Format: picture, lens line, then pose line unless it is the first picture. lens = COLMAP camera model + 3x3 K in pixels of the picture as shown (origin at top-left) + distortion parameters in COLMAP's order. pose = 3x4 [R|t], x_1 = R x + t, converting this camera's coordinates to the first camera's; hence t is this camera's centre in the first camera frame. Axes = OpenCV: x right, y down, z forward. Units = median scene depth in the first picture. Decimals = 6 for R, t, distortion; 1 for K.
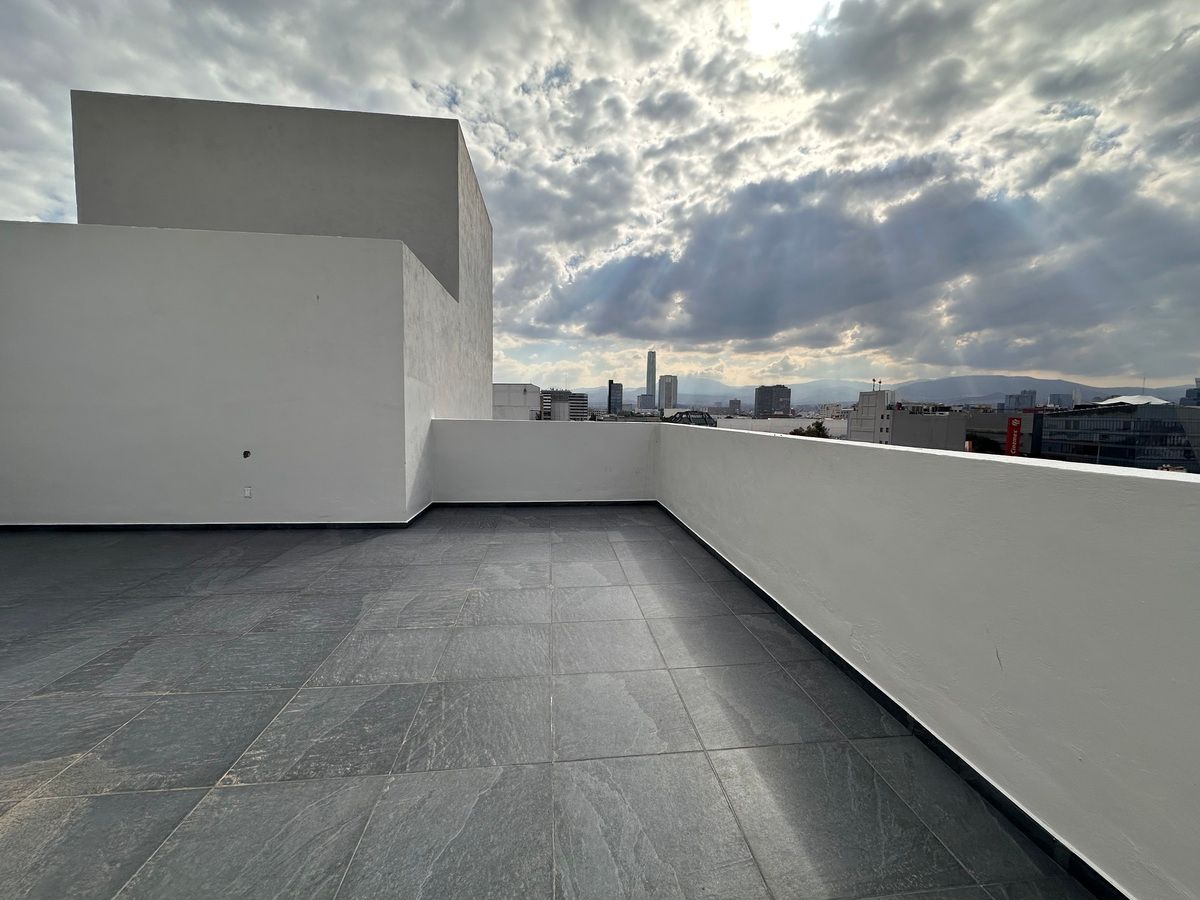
lens RADIAL K [[480.0, 0, 604.4], [0, 480.0, 447.6], [0, 0, 1]] dist [-0.003122, 0.000237]
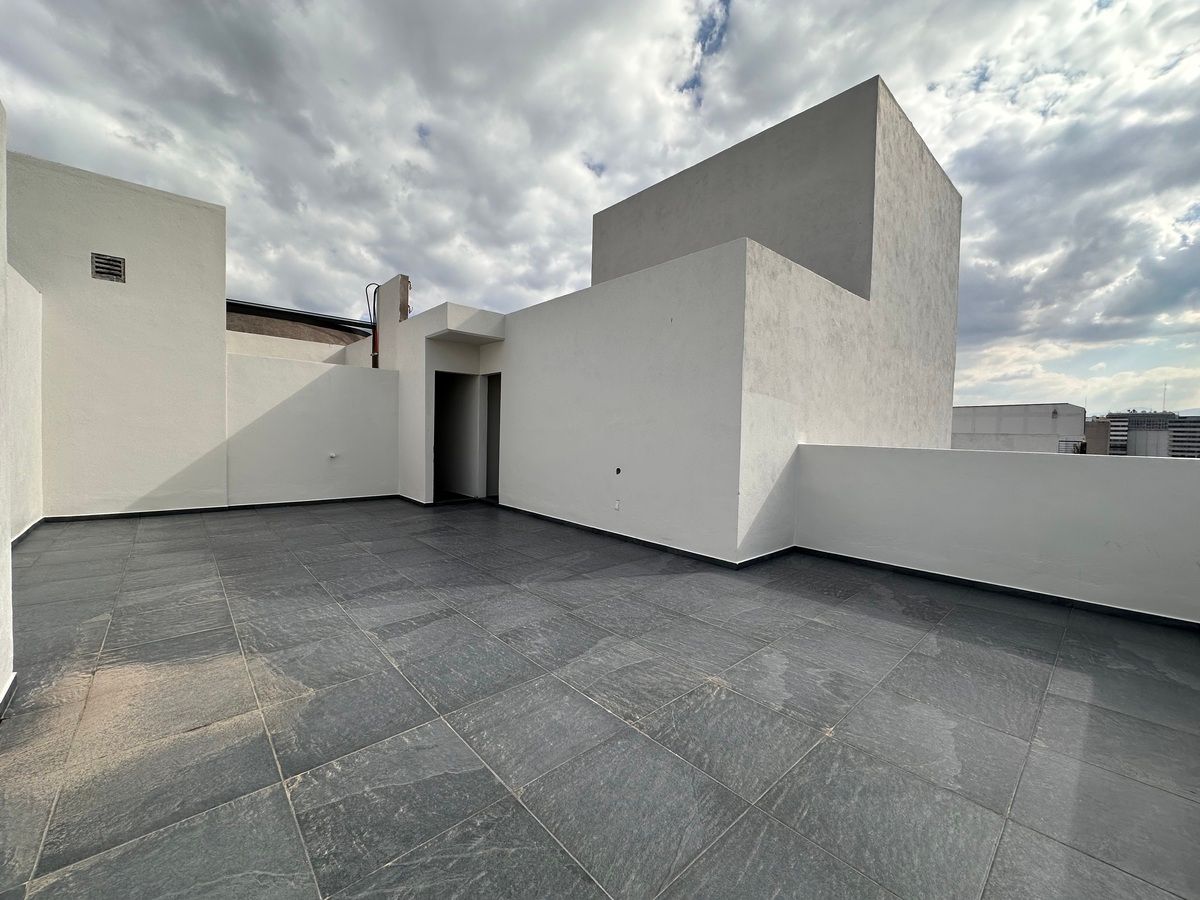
lens RADIAL K [[480.0, 0, 596.5], [0, 480.0, 451.3], [0, 0, 1]] dist [-0.003122, 0.000237]
pose [[0.581890, 0.031282, -0.812666, 0.135248], [-0.074380, 0.997119, -0.014876, -0.011751], [0.809859, 0.069102, 0.582540, 0.308440]]
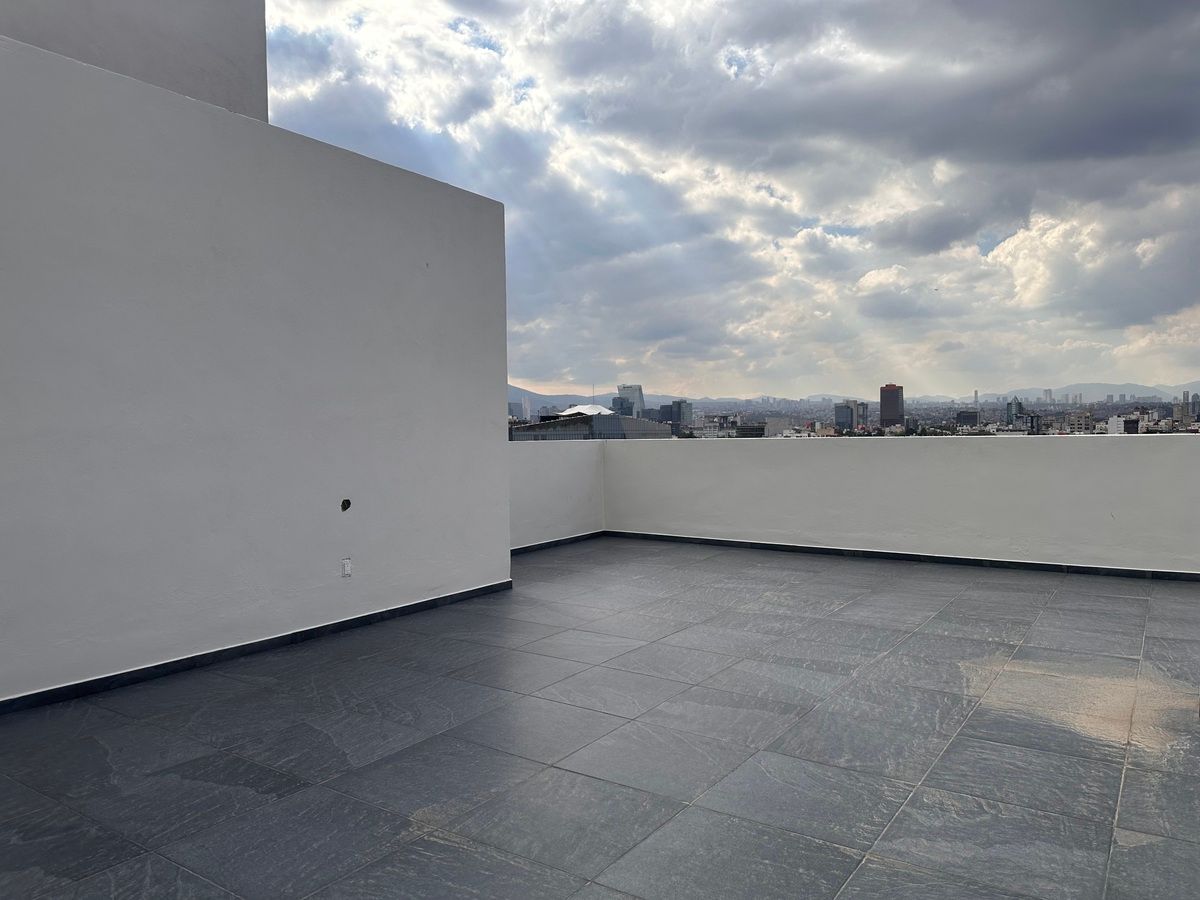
lens RADIAL K [[853.3, 0, 594.1], [0, 853.3, 470.8], [0, 0, 1]] dist [0.048897, -0.046813]
pose [[0.642531, -0.056356, 0.764185, -1.397796], [0.078461, 0.996889, 0.007547, -0.014548], [-0.762232, 0.055110, 0.644953, 0.052052]]
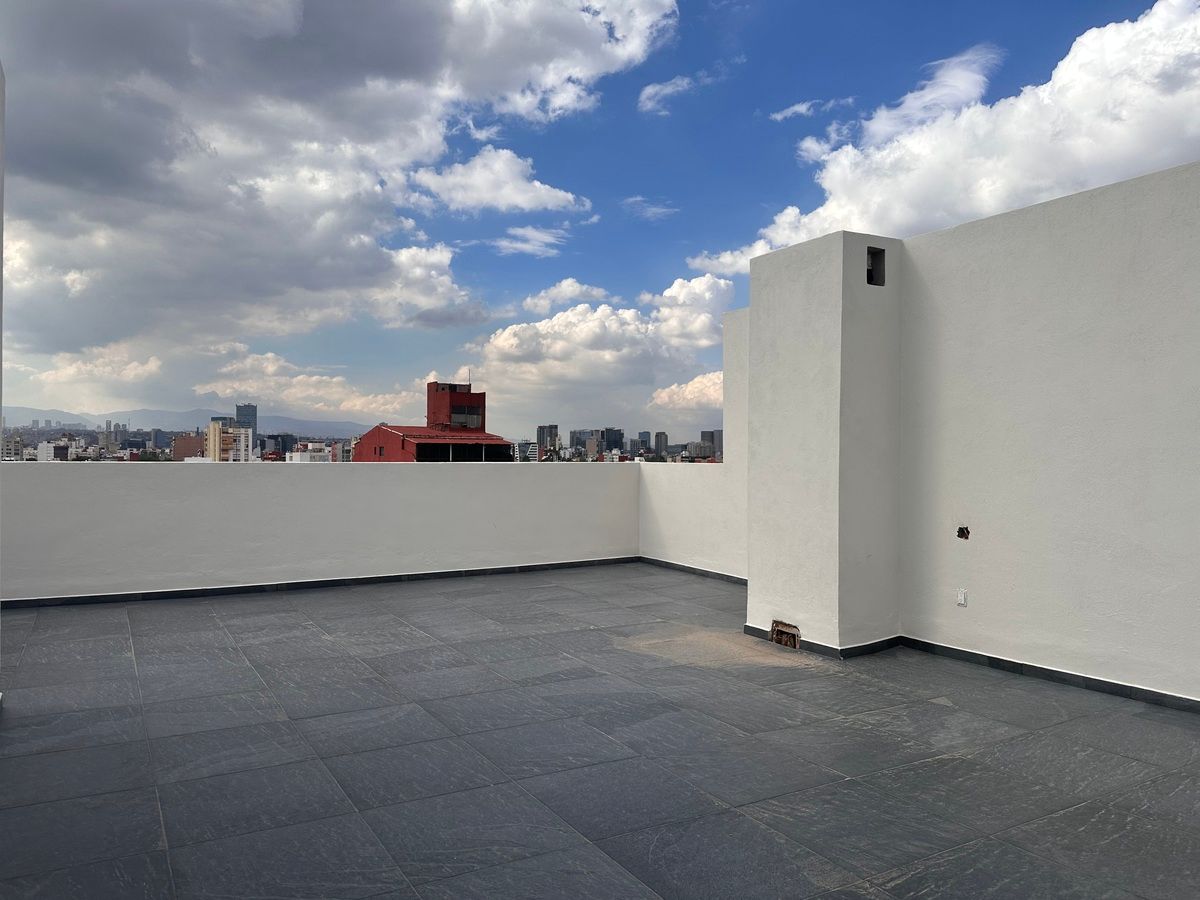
lens RADIAL K [[853.3, 0, 600.4], [0, 853.3, 458.3], [0, 0, 1]] dist [0.048897, -0.046813]
pose [[-0.415884, -0.020061, 0.909196, -1.452365], [0.055489, 0.997334, 0.047388, -0.074669], [-0.907723, 0.070158, -0.413663, 0.858811]]
